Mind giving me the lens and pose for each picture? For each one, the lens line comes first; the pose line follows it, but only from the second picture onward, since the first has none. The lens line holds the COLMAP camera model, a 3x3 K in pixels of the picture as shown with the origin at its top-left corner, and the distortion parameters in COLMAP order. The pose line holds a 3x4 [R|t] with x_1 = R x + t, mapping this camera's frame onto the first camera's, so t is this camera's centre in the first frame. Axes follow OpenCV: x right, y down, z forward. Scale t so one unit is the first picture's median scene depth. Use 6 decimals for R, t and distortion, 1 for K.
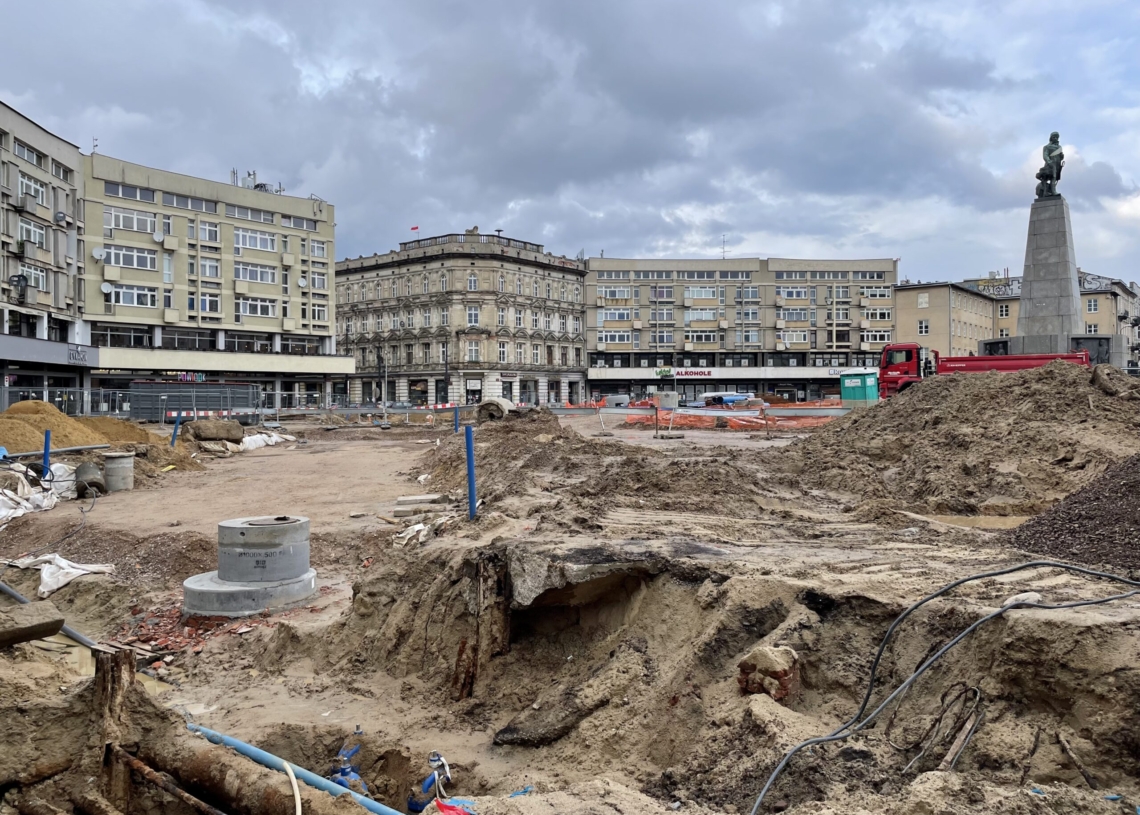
lens RADIAL K [[854.8, 0, 560.5], [0, 854.8, 410.4], [0, 0, 1]] dist [0.090767, -0.119908]
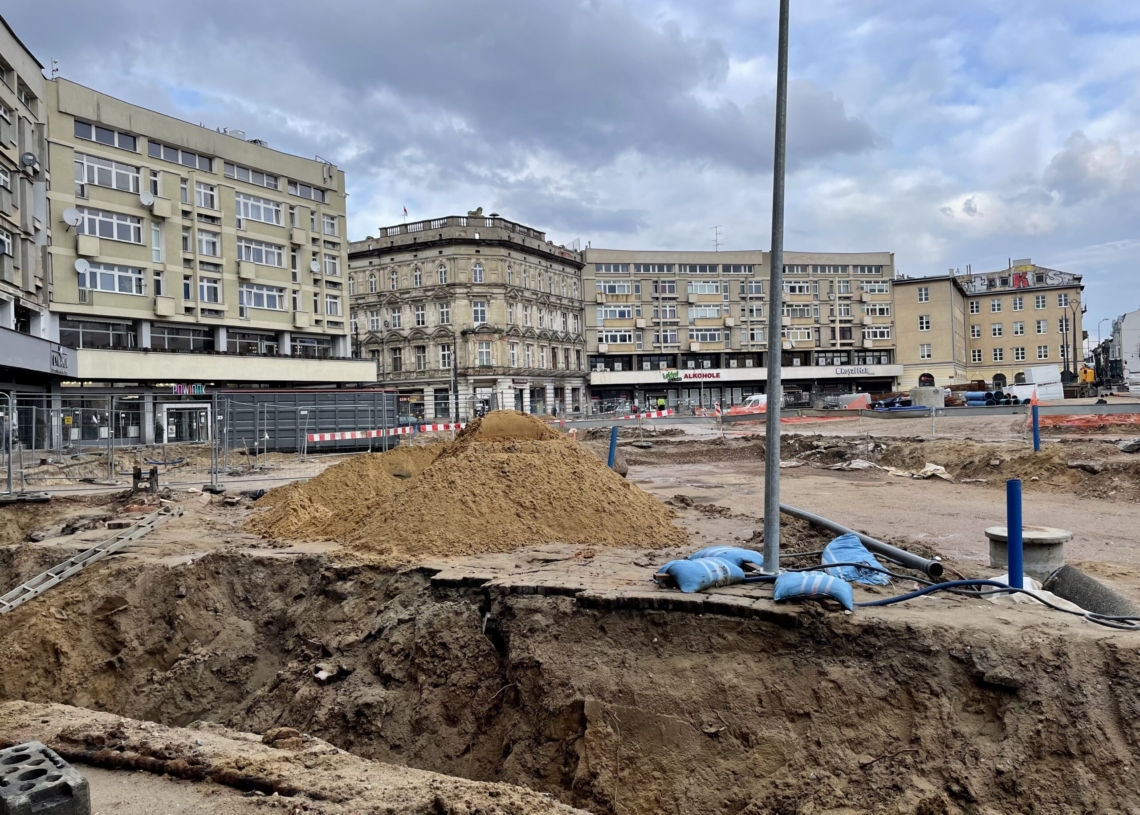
lens RADIAL K [[851.7, 0, 562.5], [0, 851.7, 394.1], [0, 0, 1]] dist [0.082130, -0.114522]
pose [[0.982542, -0.026928, 0.184081, -0.171936], [0.033058, 0.998994, -0.030313, -0.001273], [-0.183080, 0.035869, 0.982443, 0.151708]]
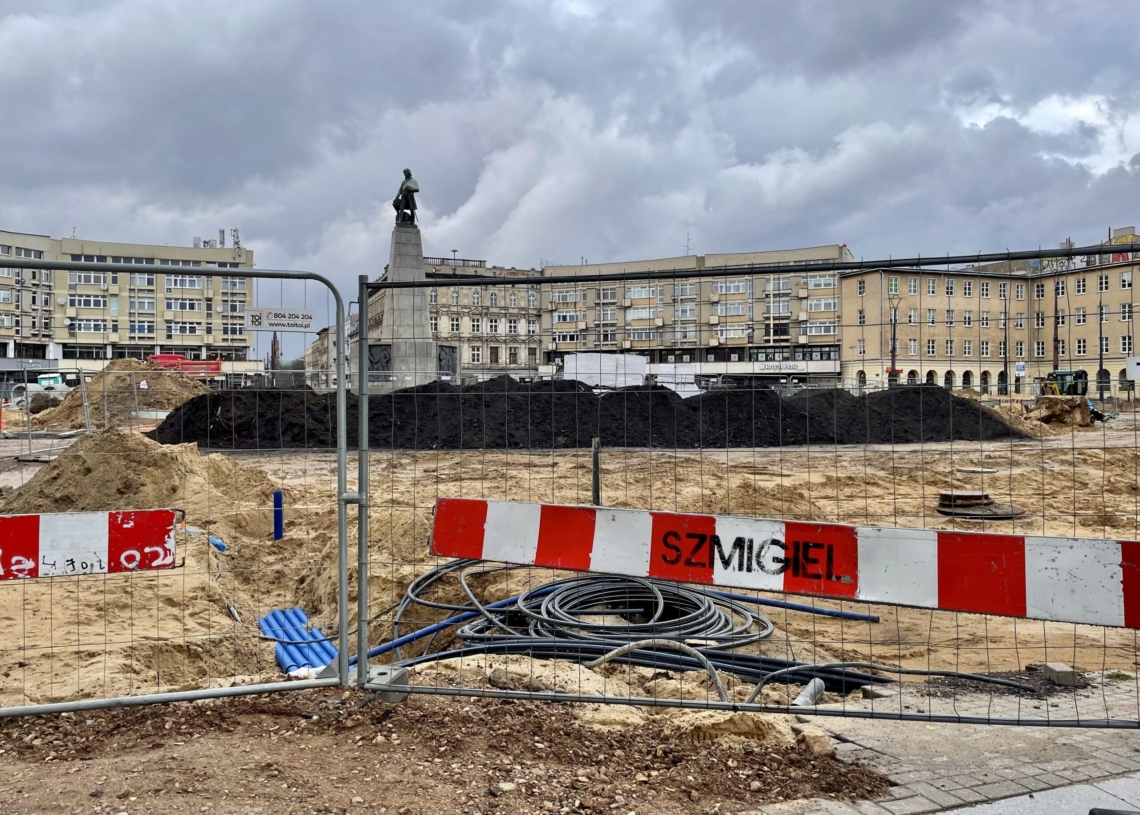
lens RADIAL K [[856.8, 0, 576.6], [0, 856.8, 407.5], [0, 0, 1]] dist [0.093721, -0.123084]
pose [[0.863392, 0.014182, -0.504334, 0.694454], [-0.010878, 0.999896, 0.009496, -0.006279], [0.504416, -0.002712, 0.863457, 0.058796]]
